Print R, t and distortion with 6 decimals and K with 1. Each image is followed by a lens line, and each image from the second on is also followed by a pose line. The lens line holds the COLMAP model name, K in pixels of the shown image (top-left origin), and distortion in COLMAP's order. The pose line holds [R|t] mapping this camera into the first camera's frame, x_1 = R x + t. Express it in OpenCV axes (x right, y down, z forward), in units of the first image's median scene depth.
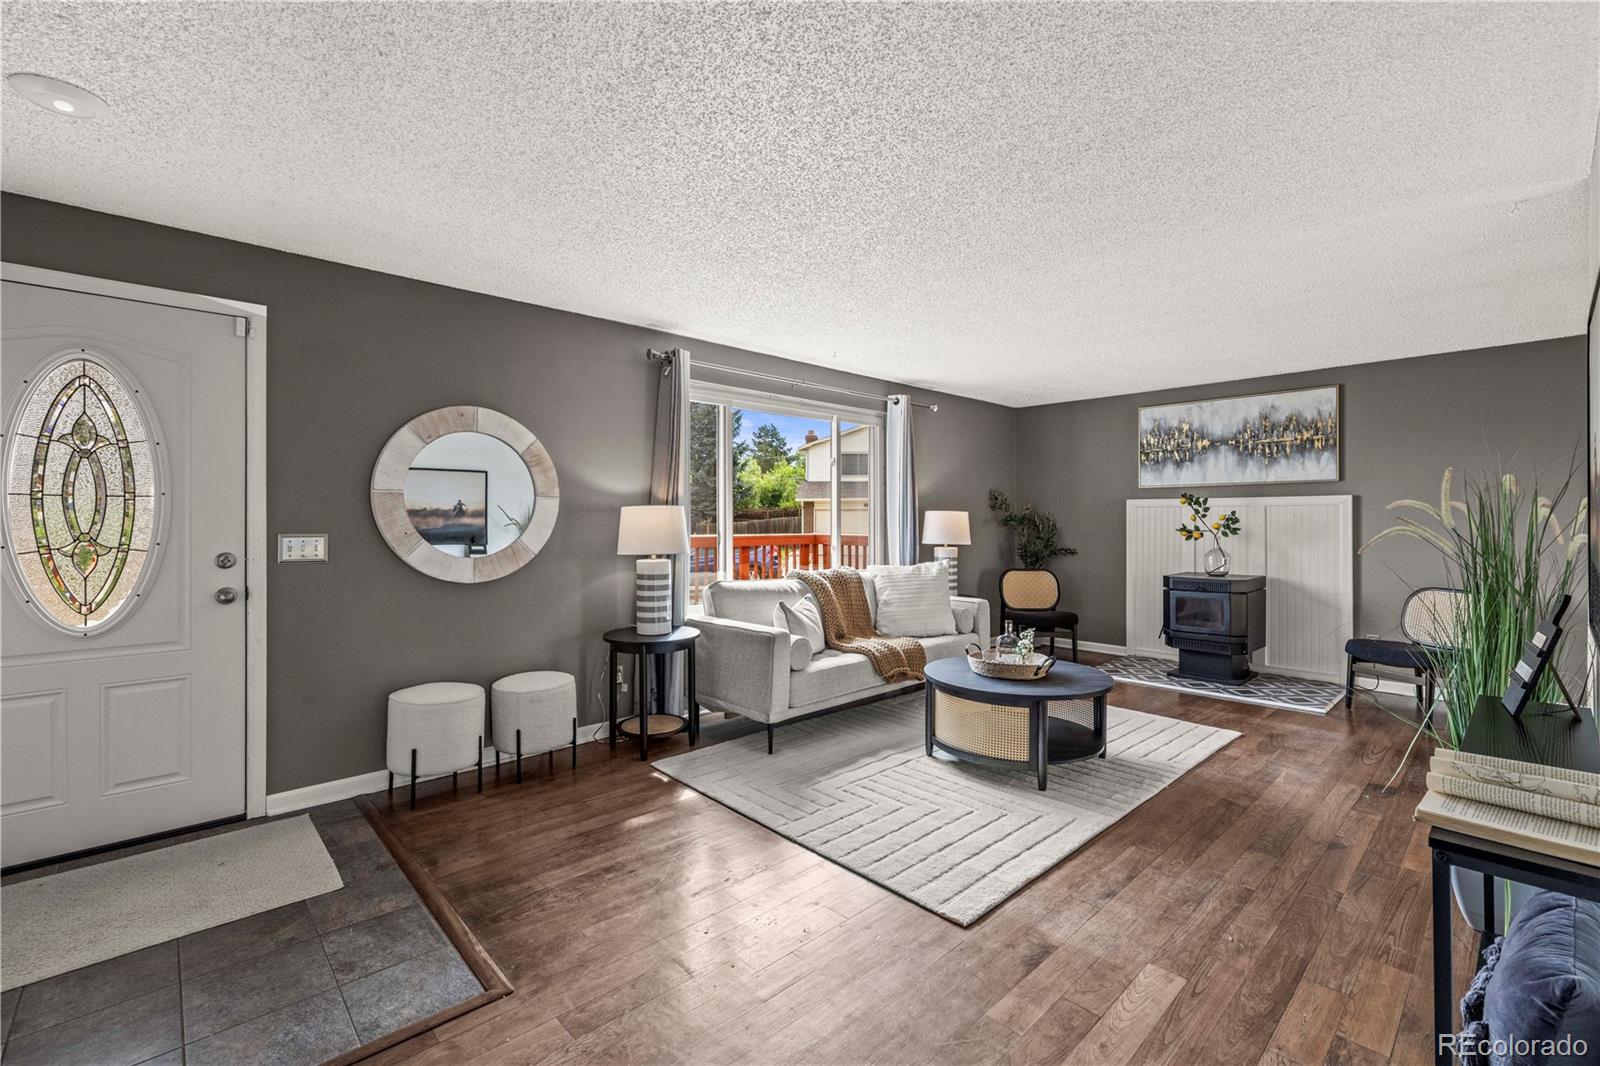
lens RADIAL K [[686.7, 0, 806.2], [0, 686.7, 523.5], [0, 0, 1]] dist [0.001743, 0.000321]
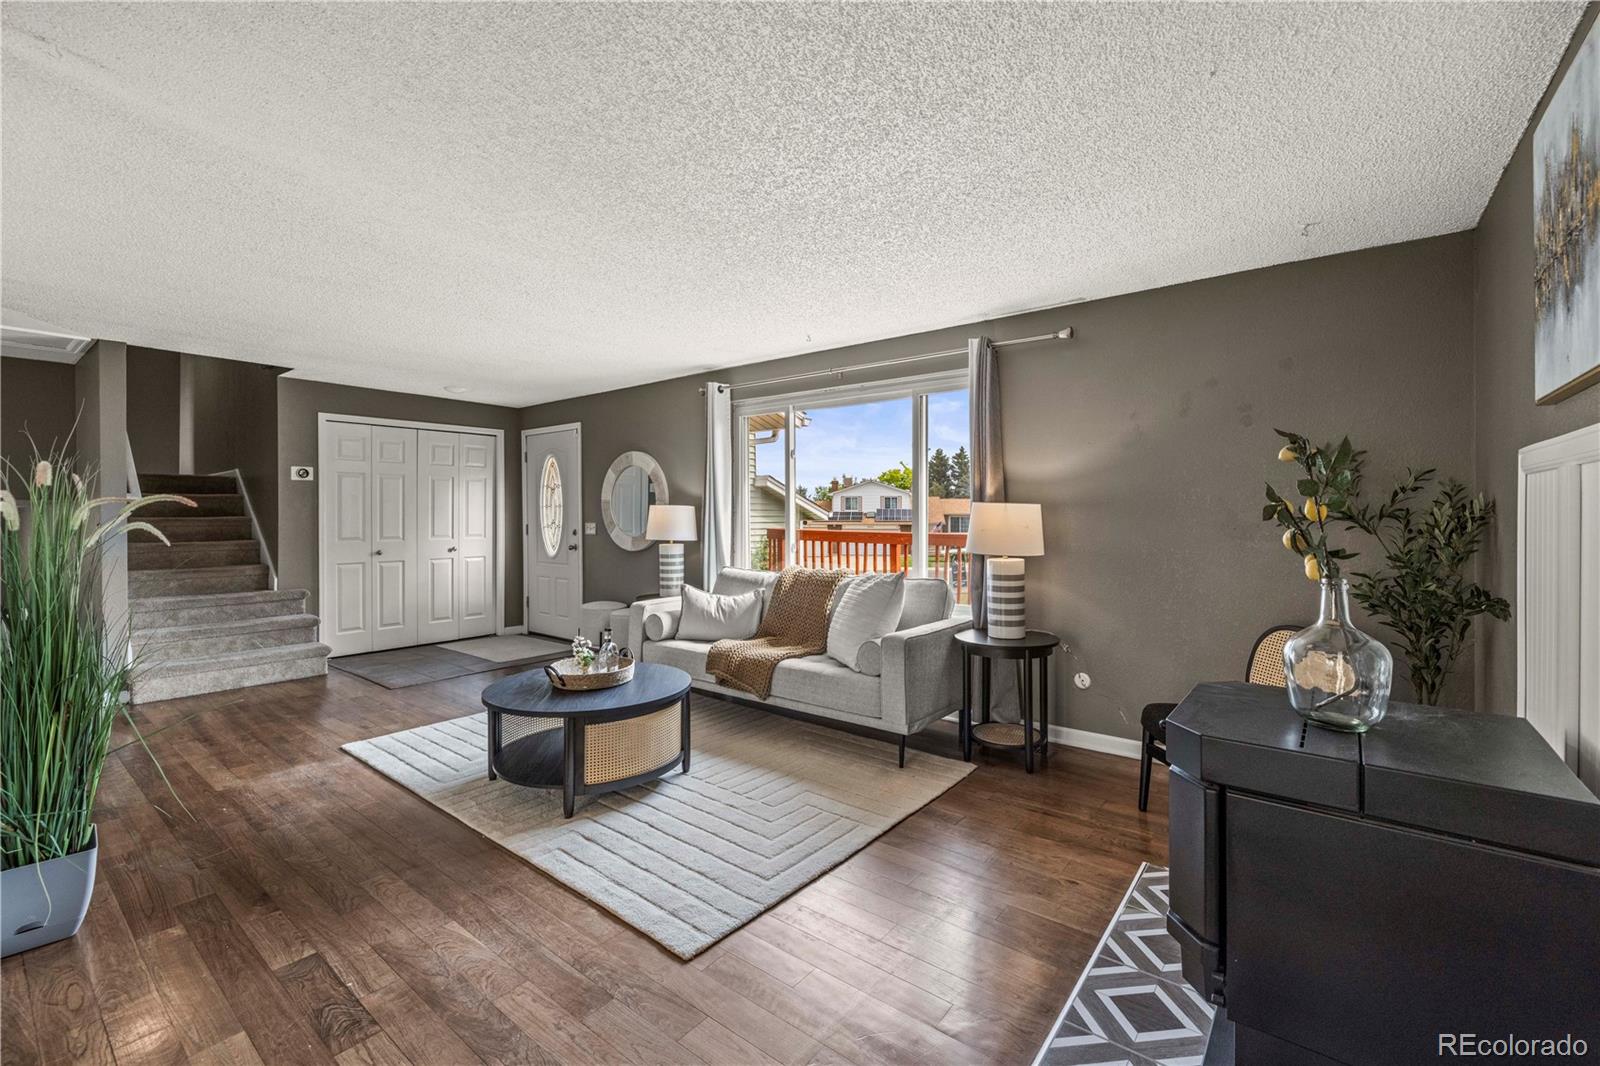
lens RADIAL K [[670.7, 0, 804.0], [0, 670.7, 526.6], [0, 0, 1]] dist [0.002018, 0.000081]
pose [[0.150813, 0.014948, -0.988449, 1.079392], [-0.006373, 0.999880, 0.014148, -0.003611], [0.988542, 0.004165, 0.150890, 0.983488]]
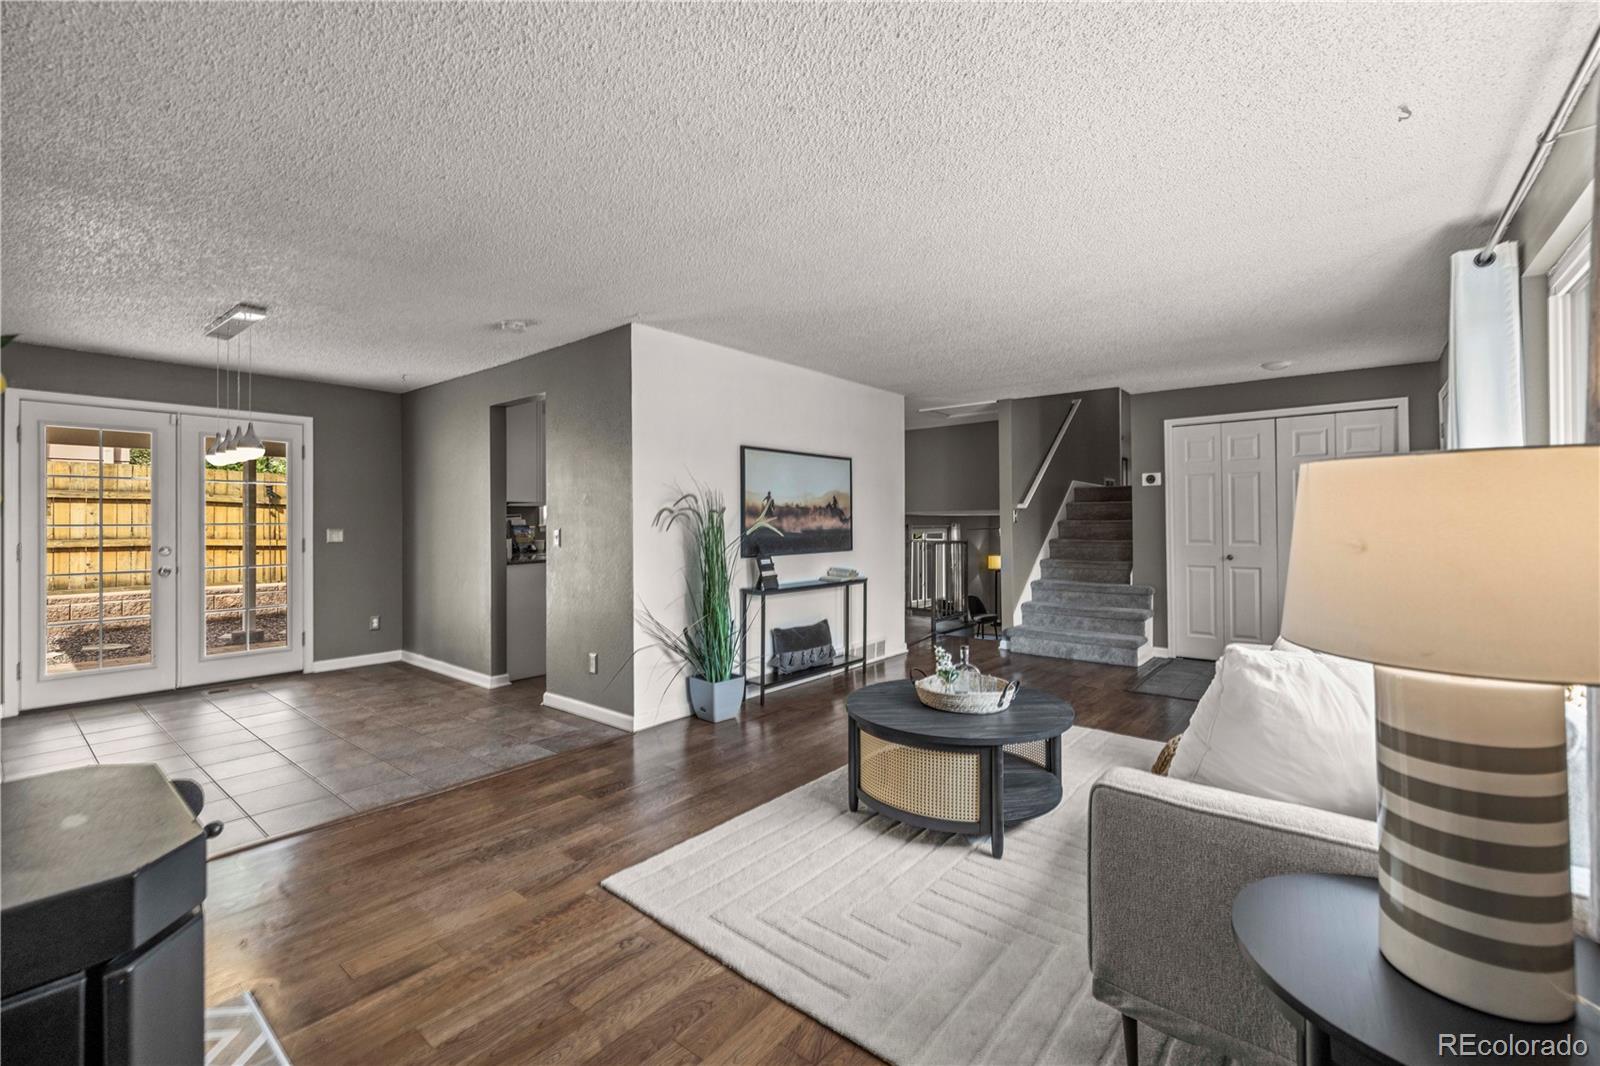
lens RADIAL K [[670.7, 0, 804.0], [0, 670.7, 526.6], [0, 0, 1]] dist [0.002018, 0.000081]
pose [[-0.990193, 0.004494, -0.139633, 0.530656], [0.002707, 0.999912, 0.012982, -0.003251], [0.139679, 0.012477, -0.990118, 1.542829]]
